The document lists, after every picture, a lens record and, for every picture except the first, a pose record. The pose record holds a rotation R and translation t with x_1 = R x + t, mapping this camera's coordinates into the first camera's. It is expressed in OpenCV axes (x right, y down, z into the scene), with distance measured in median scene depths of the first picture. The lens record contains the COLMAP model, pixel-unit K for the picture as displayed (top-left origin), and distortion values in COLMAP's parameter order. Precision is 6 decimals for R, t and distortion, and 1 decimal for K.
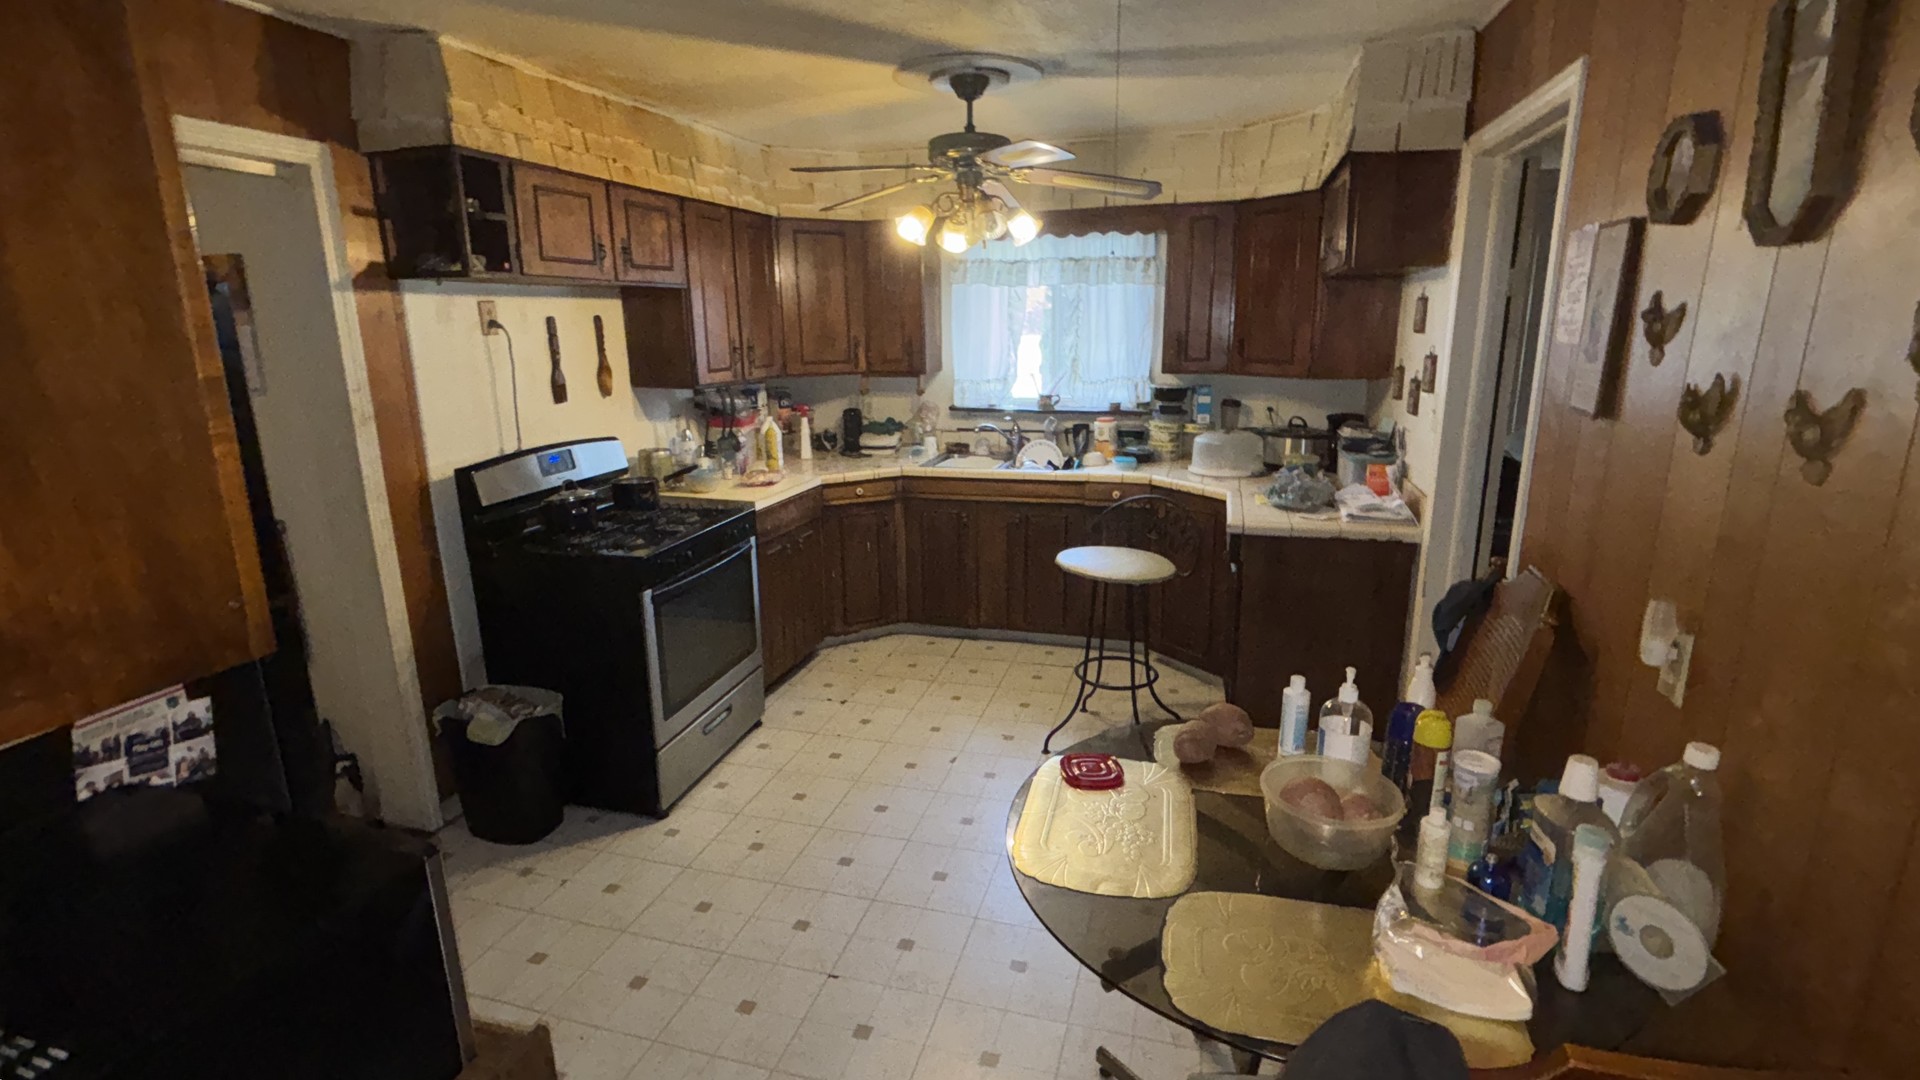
lens RADIAL K [[883.9, 0, 960.0], [0, 883.9, 540.0], [0, 0, 1]] dist [0.000309, -0.000001]
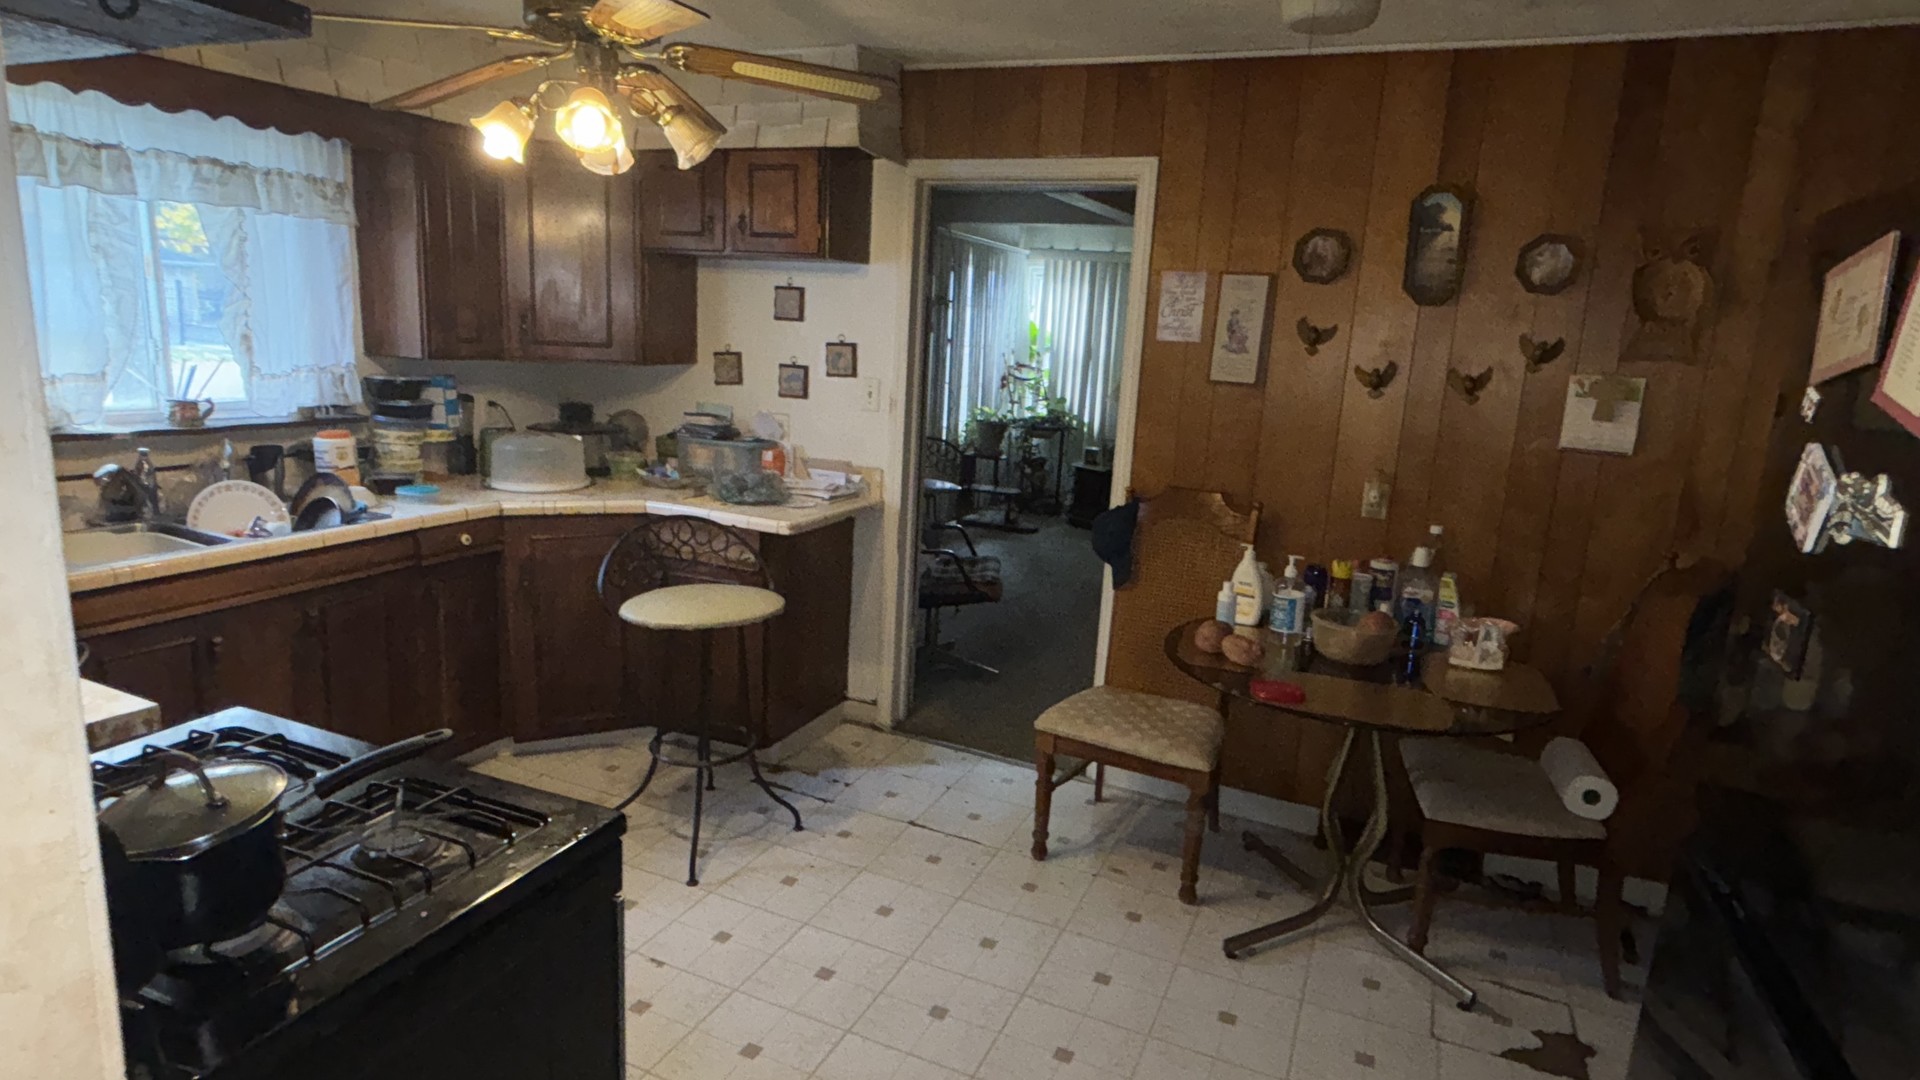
lens RADIAL K [[1056.2, 0, 960.0], [0, 1056.2, 540.0], [0, 0, 1]] dist [0.002113, 0.000274]
pose [[0.151698, -0.182206, 0.971488, -0.510767], [0.184894, 0.970745, 0.153195, -0.096398], [-0.970980, 0.156383, 0.180949, 0.447496]]
